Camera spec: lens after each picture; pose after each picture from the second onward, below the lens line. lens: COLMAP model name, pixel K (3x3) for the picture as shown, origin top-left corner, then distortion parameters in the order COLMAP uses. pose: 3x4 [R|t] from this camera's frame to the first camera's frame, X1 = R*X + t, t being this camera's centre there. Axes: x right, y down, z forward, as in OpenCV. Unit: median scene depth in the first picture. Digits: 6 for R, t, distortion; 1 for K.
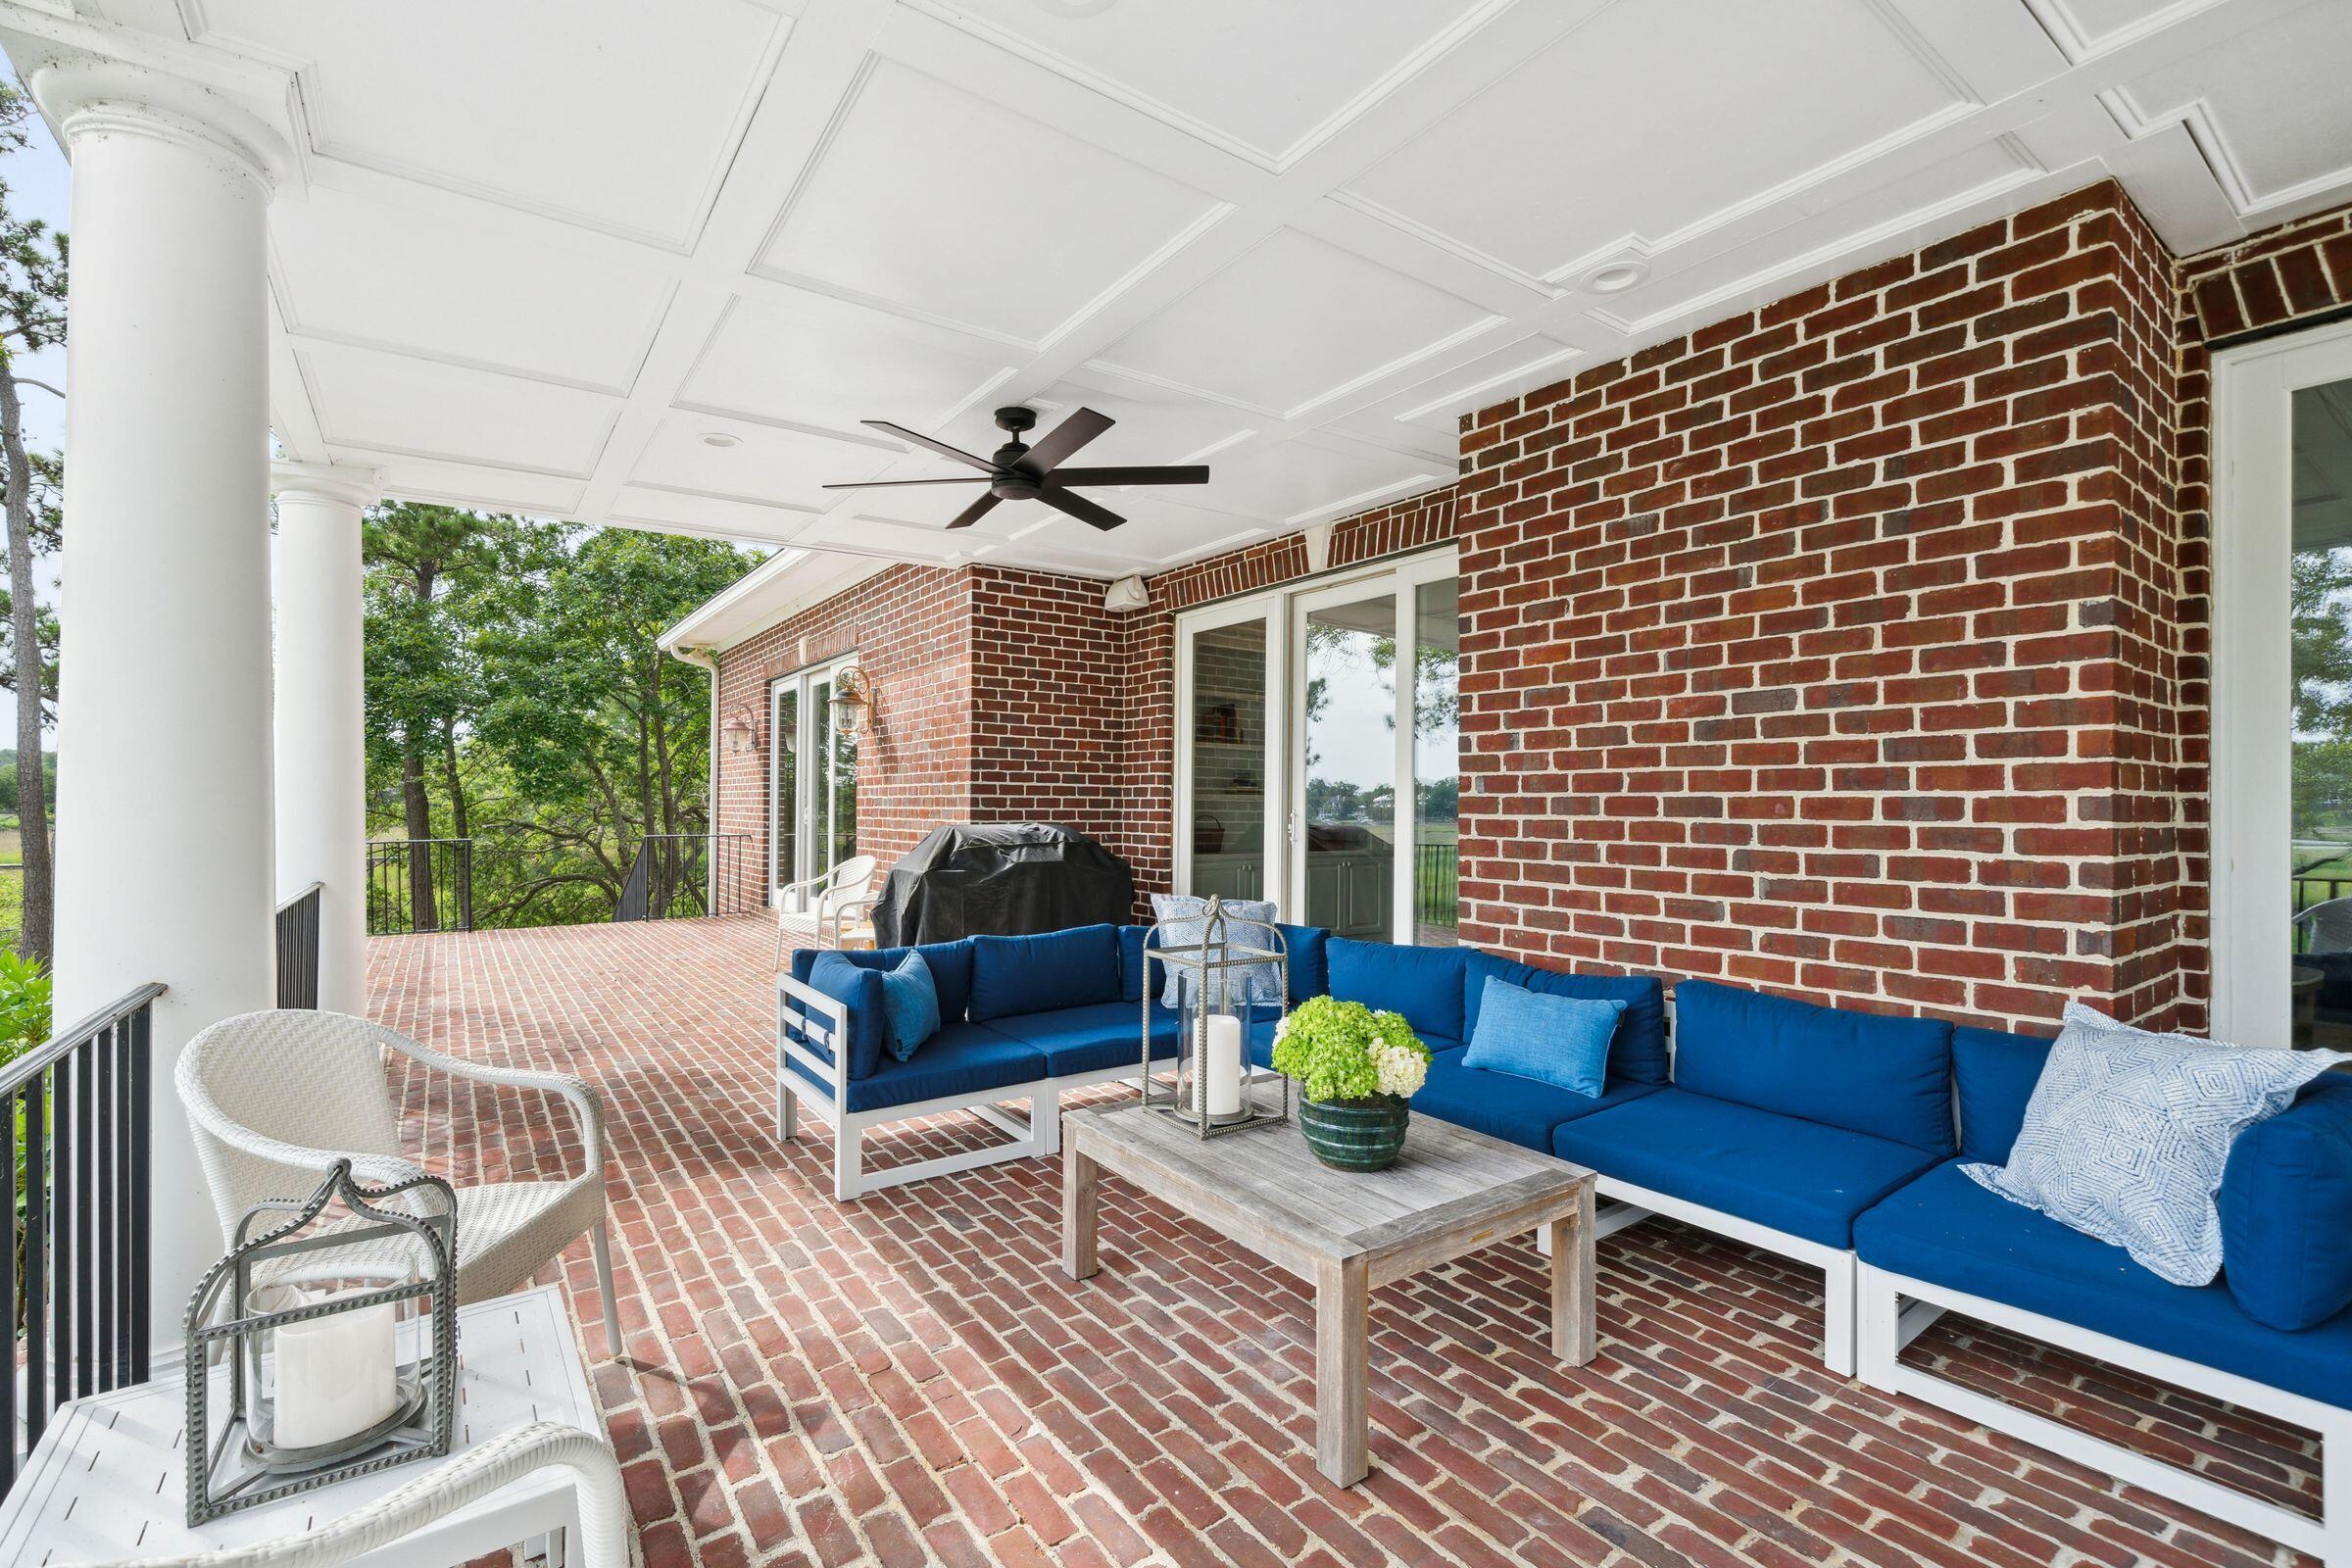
lens RADIAL K [[1048.6, 0, 1178.0], [0, 1048.6, 793.1], [0, 0, 1]] dist [-0.000043, -0.000871]
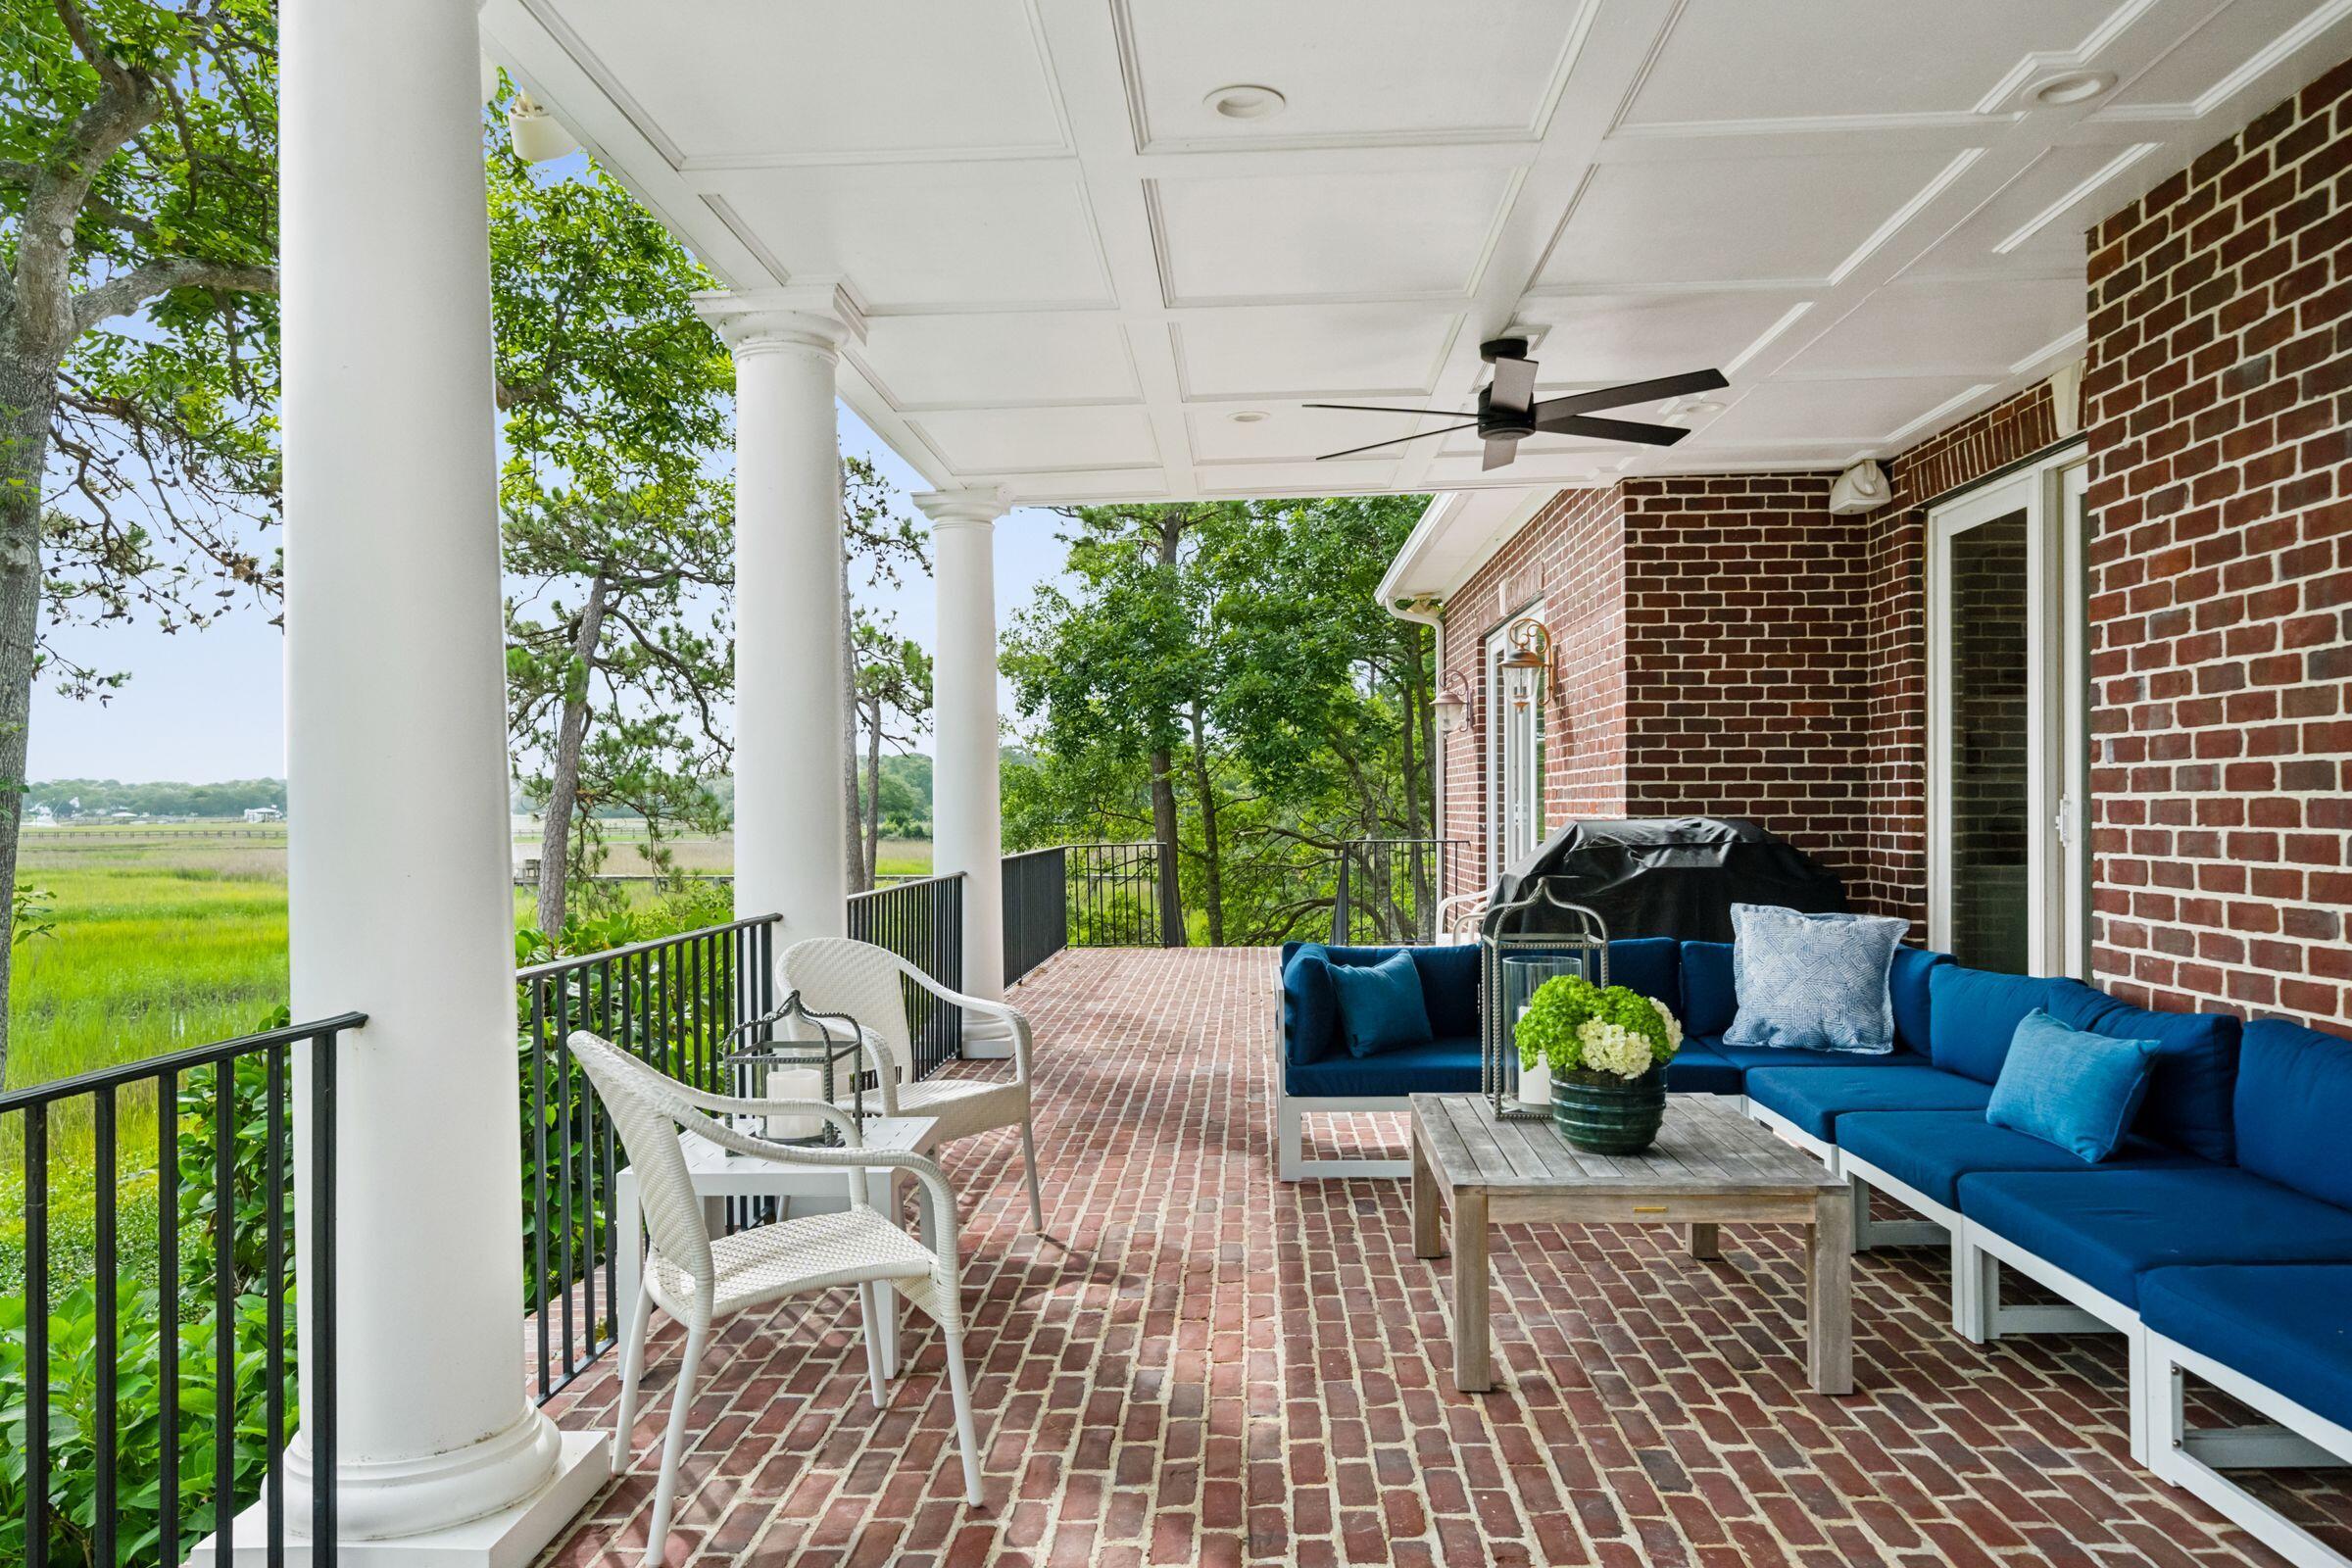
lens RADIAL K [[1684.1, 0, 1176.0], [0, 1684.1, 784.0], [0, 0, 1]] dist [0.005641, 0.000564]
pose [[0.790687, -0.018660, -0.611936, 0.308425], [0.017755, 0.999814, -0.007547, 0.007250], [0.611963, -0.004898, 0.790871, -0.181088]]
